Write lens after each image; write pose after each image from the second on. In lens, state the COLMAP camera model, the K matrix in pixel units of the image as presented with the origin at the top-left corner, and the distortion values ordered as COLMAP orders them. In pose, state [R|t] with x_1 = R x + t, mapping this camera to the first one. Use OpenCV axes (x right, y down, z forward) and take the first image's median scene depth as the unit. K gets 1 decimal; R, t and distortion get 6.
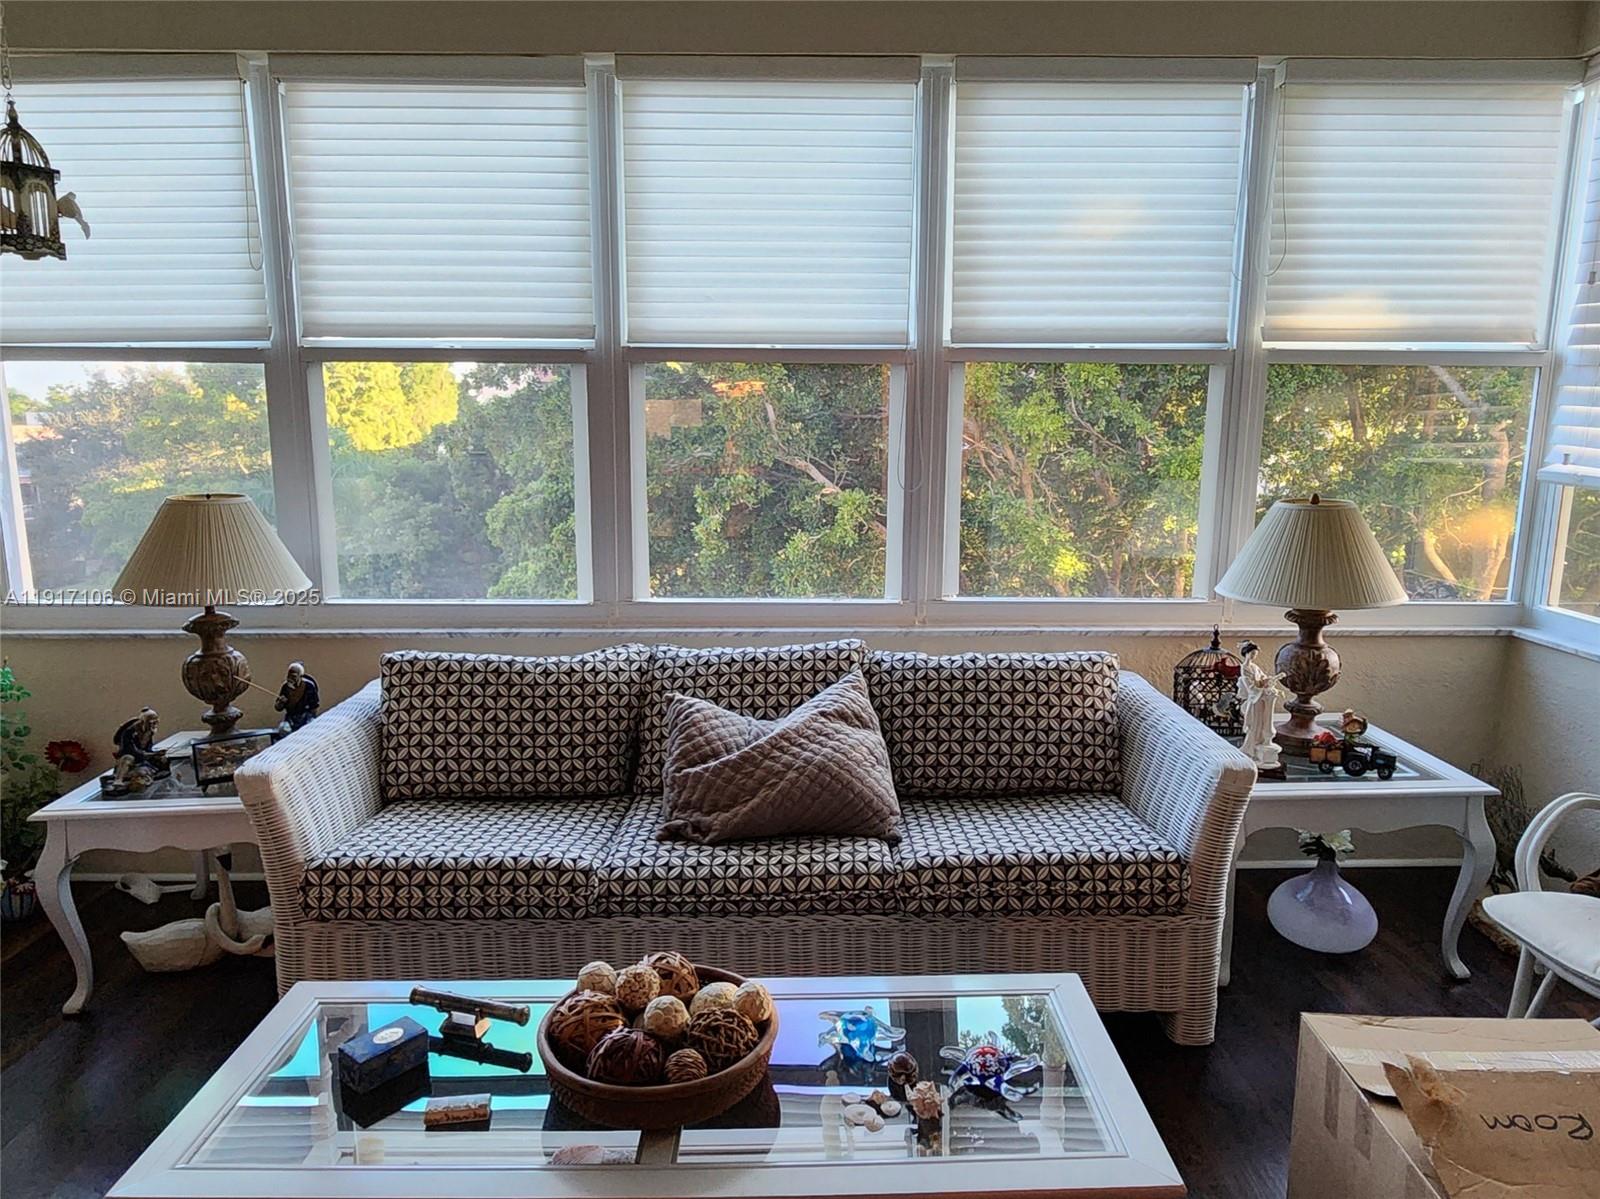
lens RADIAL K [[1053.9, 0, 801.4], [0, 1053.9, 604.4], [0, 0, 1]] dist [-0.000821, -0.003408]
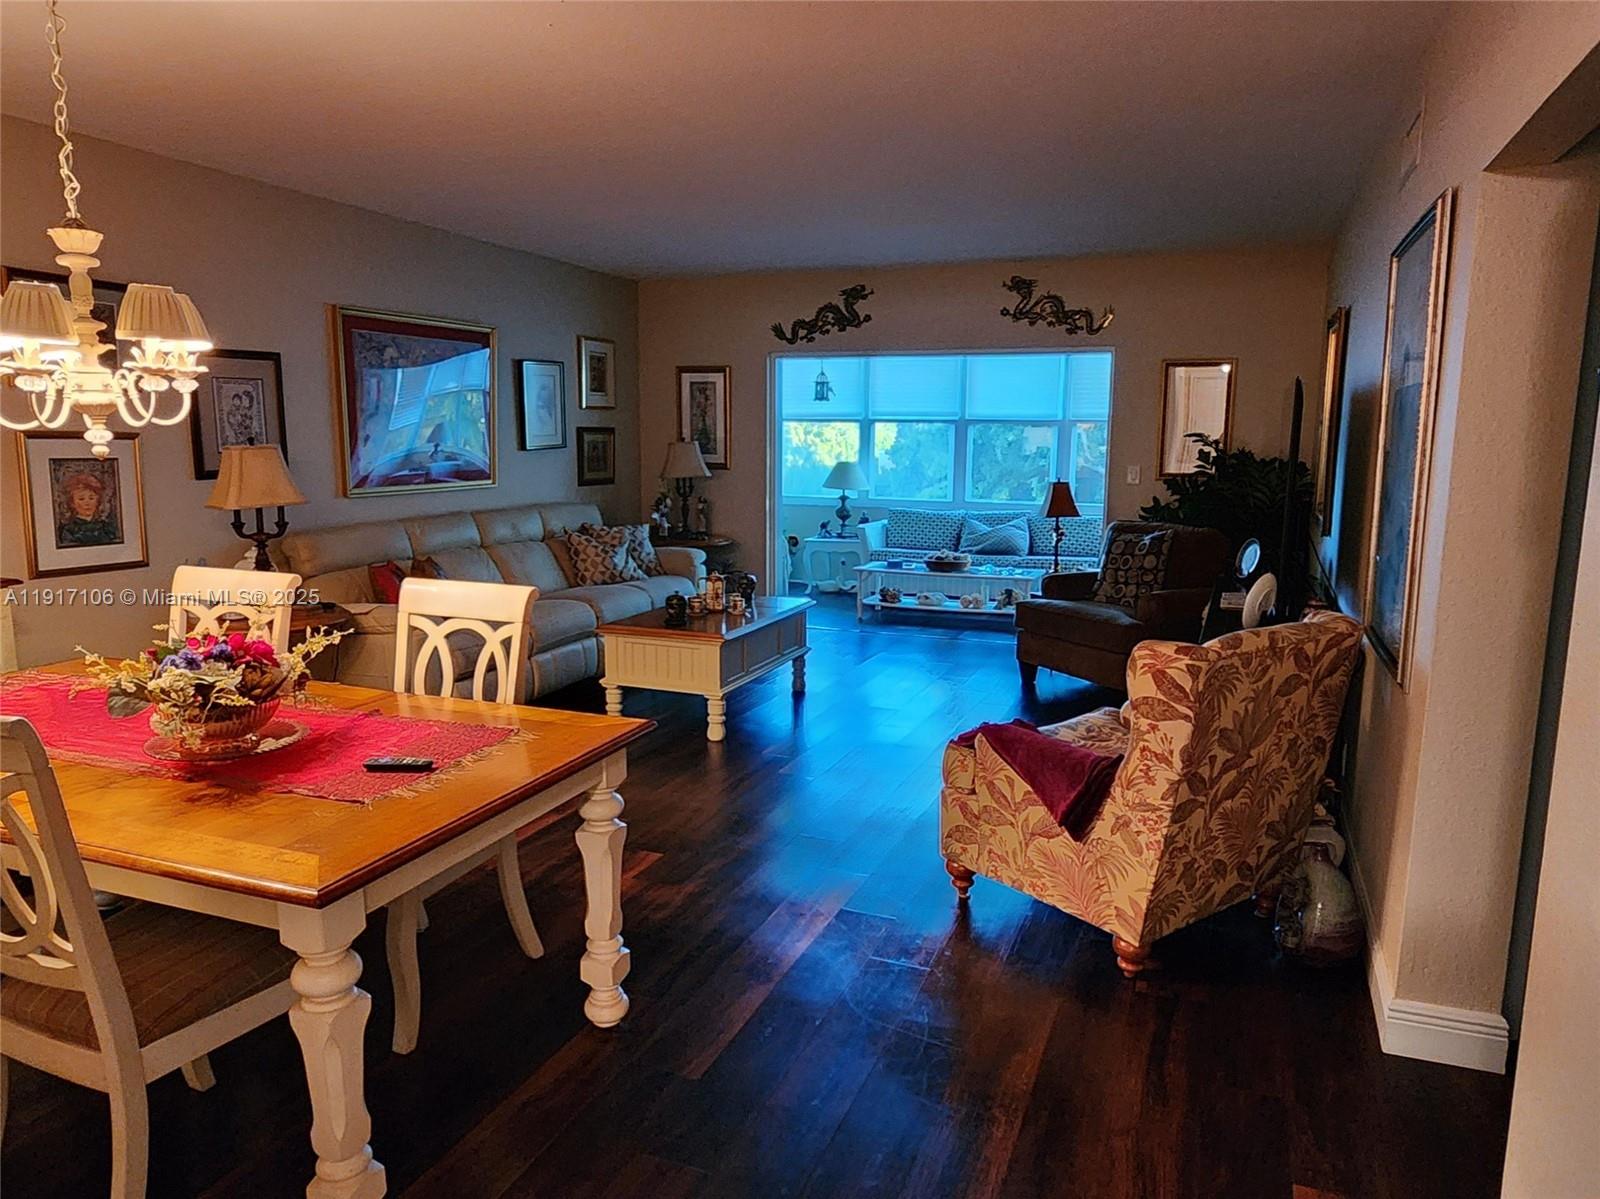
lens RADIAL K [[1053.9, 0, 808.9], [0, 1053.9, 602.7], [0, 0, 1]] dist [-0.000821, -0.003408]
pose [[0.924440, 0.069467, -0.374948, 0.649743], [-0.077962, 0.996928, -0.007515, 0.384955], [0.373274, 0.036179, 0.927016, -2.199206]]
